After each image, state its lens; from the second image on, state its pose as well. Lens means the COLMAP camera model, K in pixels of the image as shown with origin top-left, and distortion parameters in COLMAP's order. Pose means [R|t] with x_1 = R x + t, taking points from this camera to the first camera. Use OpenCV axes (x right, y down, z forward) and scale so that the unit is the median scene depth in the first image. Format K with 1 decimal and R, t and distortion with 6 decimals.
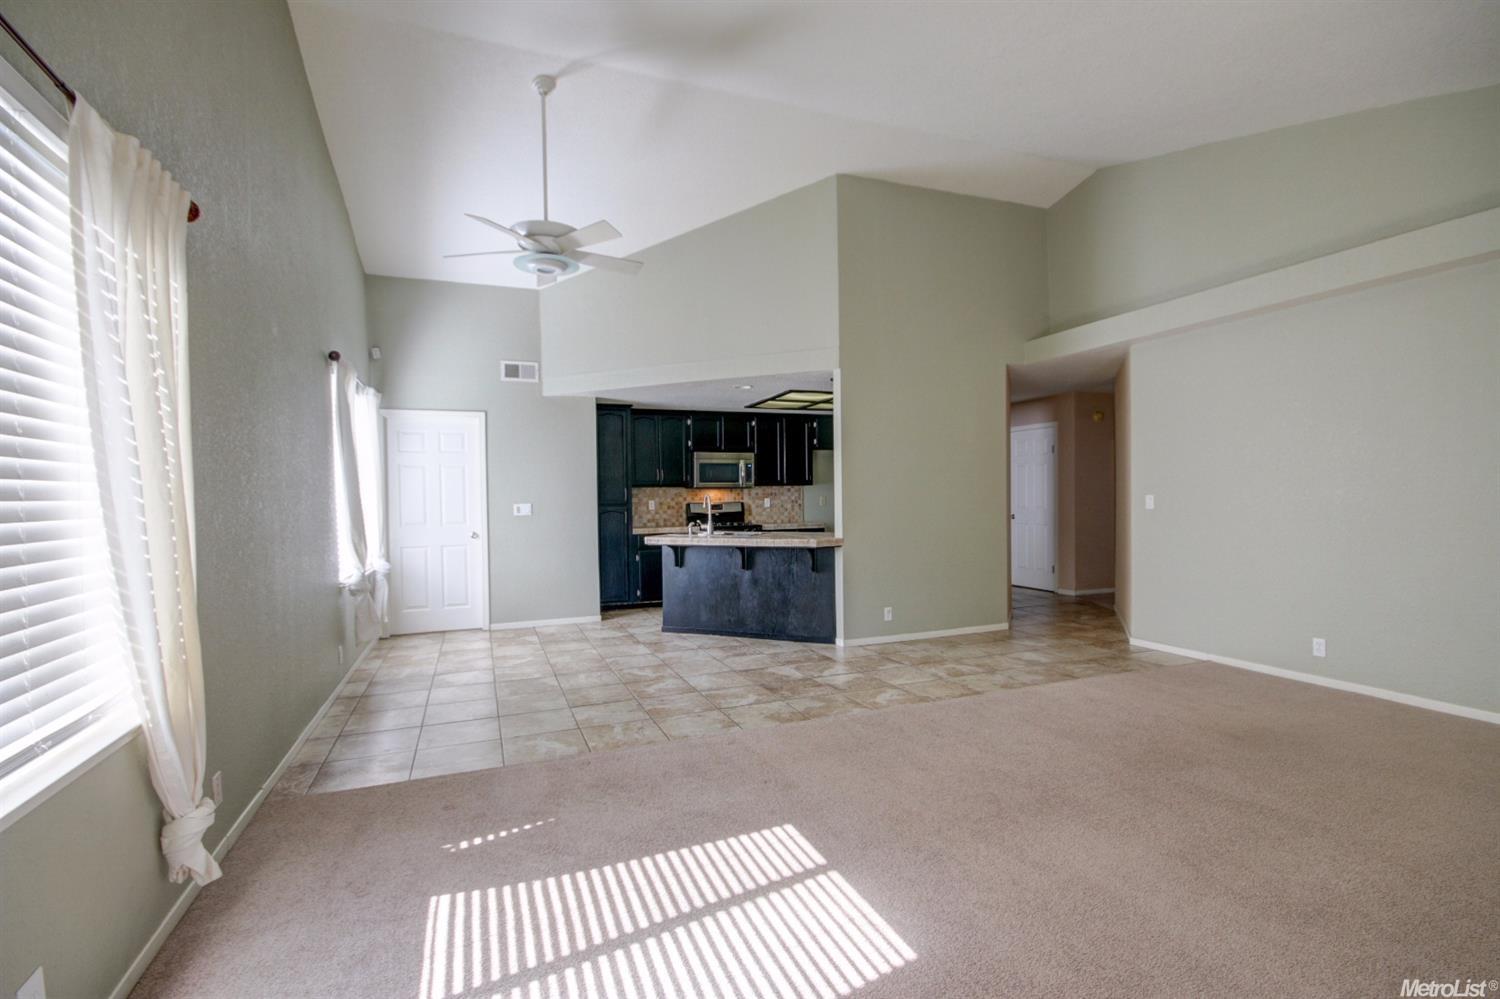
lens RADIAL K [[686.2, 0, 738.8], [0, 686.2, 511.9], [0, 0, 1]] dist [0.004632, -0.010205]
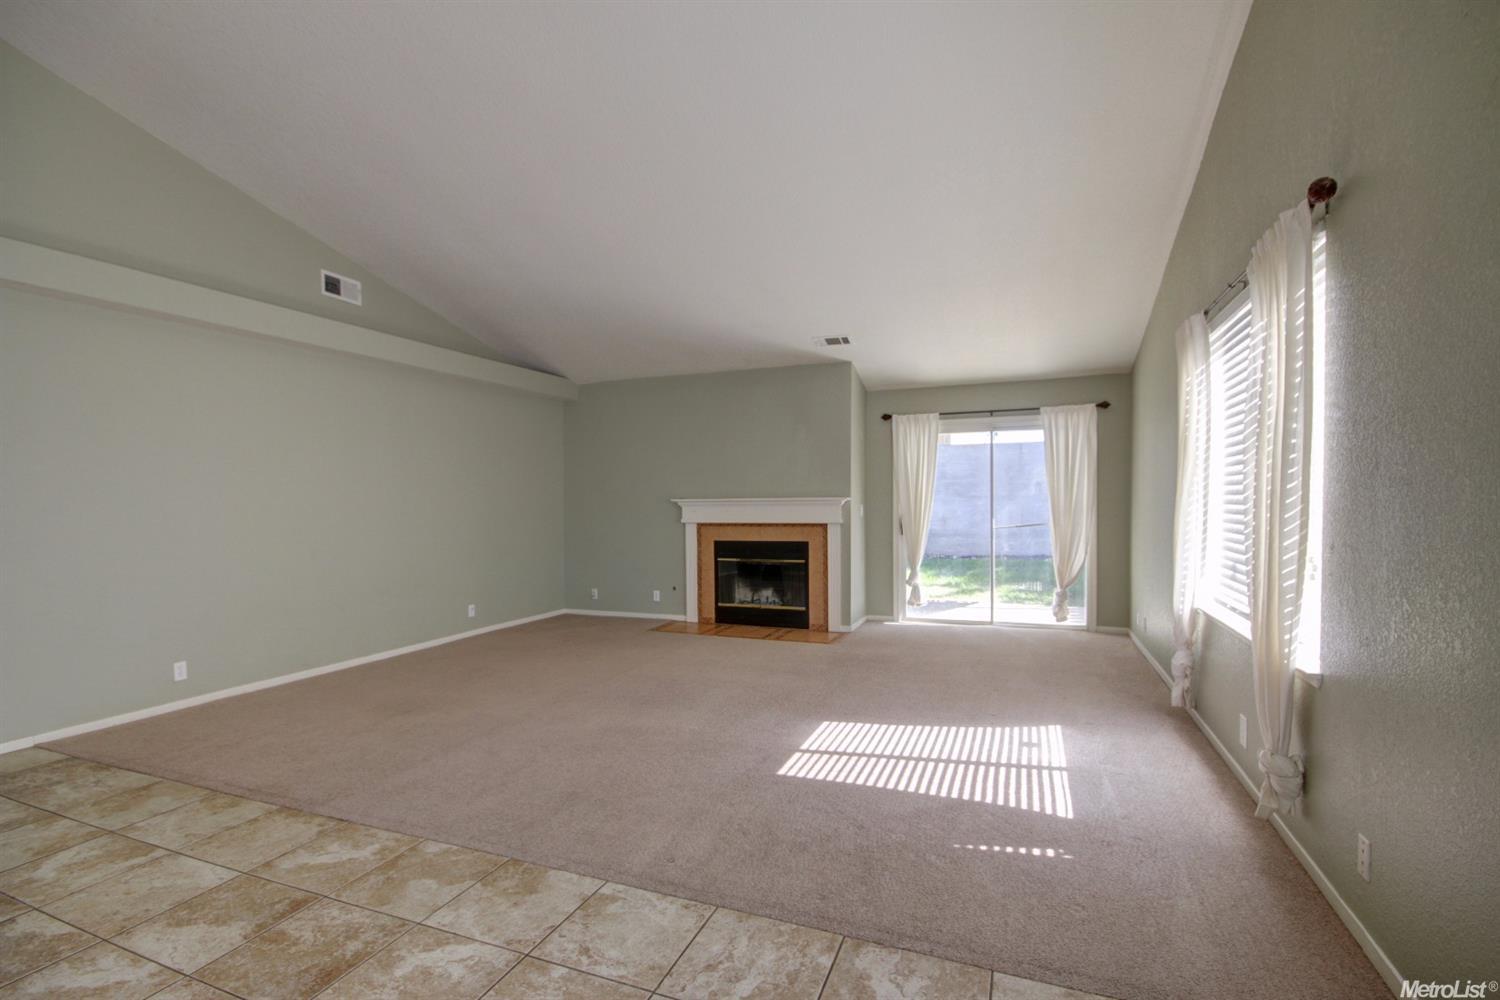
lens RADIAL K [[686.2, 0, 759.4], [0, 686.2, 494.5], [0, 0, 1]] dist [0.004632, -0.010205]
pose [[-0.739942, 0.030697, 0.671969, -0.428878], [0.037738, 0.999279, -0.004094, -0.021193], [-0.671611, 0.022329, -0.740568, 1.113729]]
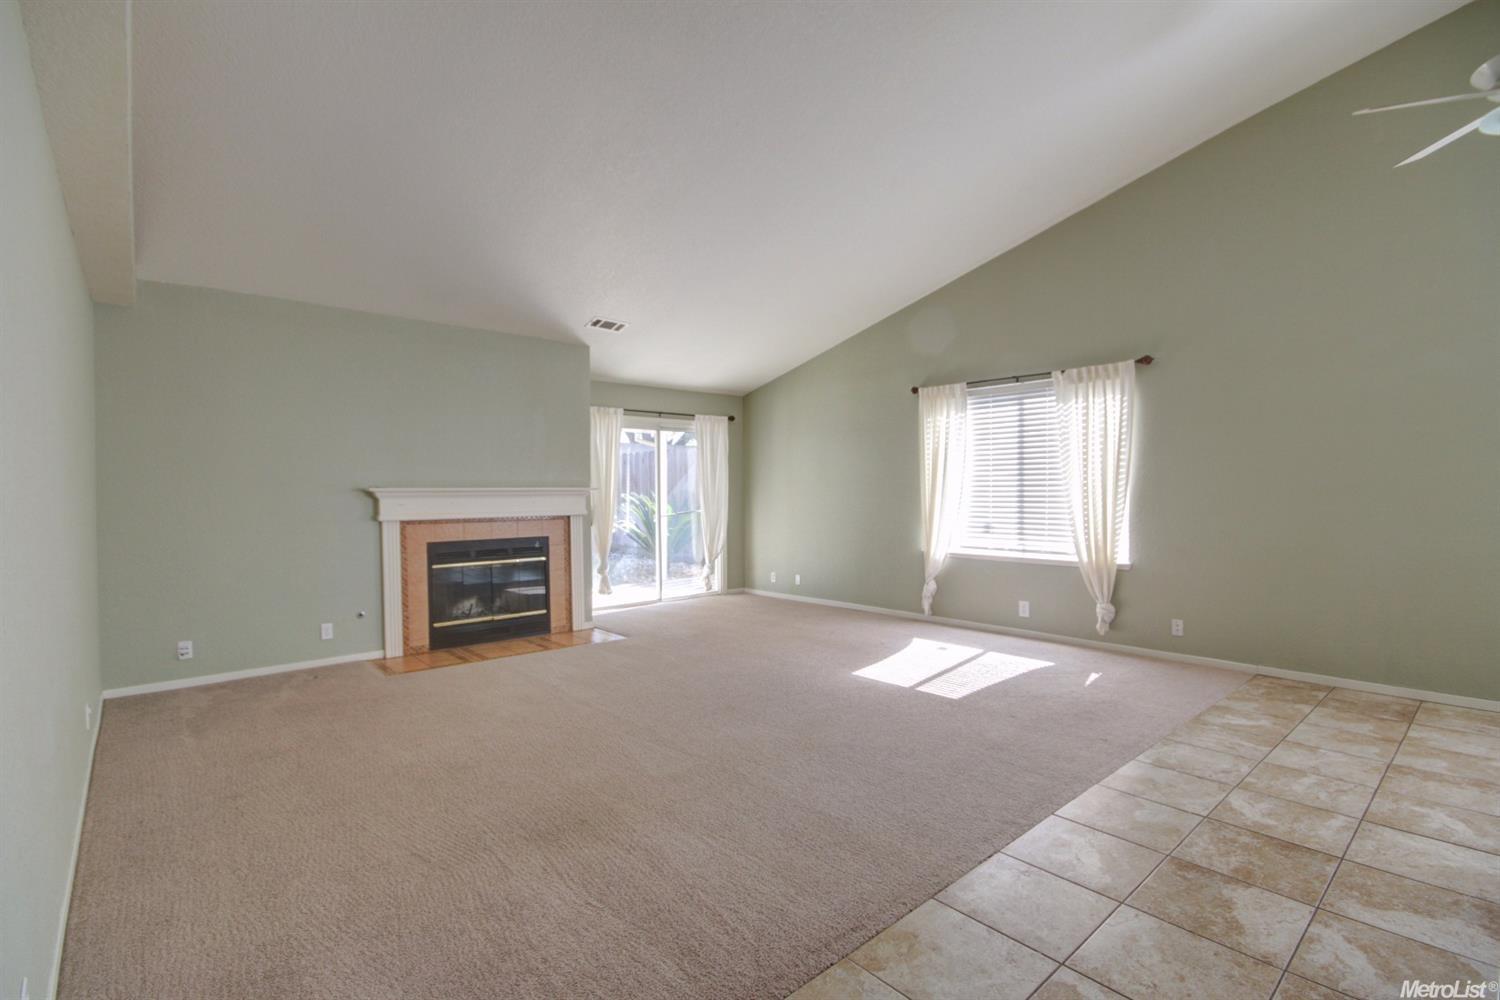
lens RADIAL K [[686.2, 0, 750.1], [0, 686.2, 496.4], [0, 0, 1]] dist [0.004632, -0.010205]
pose [[-0.937040, 0.025036, -0.348324, 0.613576], [0.013968, 0.999316, 0.034251, -0.039456], [0.348943, 0.027229, -0.936748, 1.332909]]
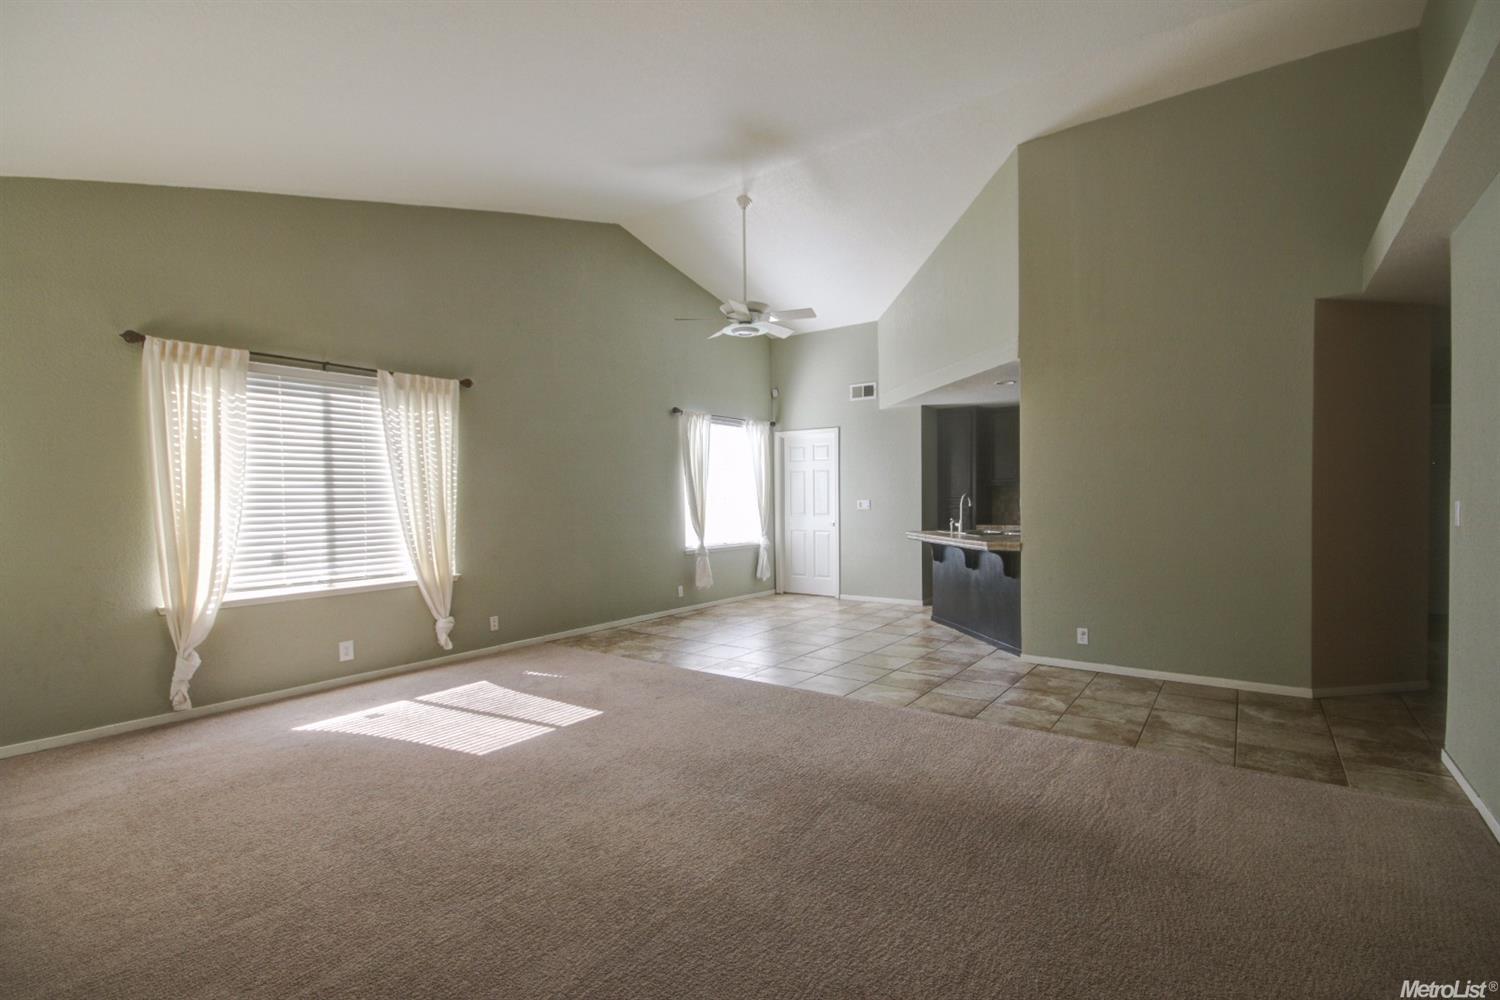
lens RADIAL K [[686.2, 0, 748.7], [0, 686.2, 506.9], [0, 0, 1]] dist [0.004632, -0.010205]
pose [[0.537650, 0.019481, -0.842943, 0.904027], [-0.013499, 0.999804, 0.014496, -0.021135], [0.843060, 0.003585, 0.537808, 0.256202]]
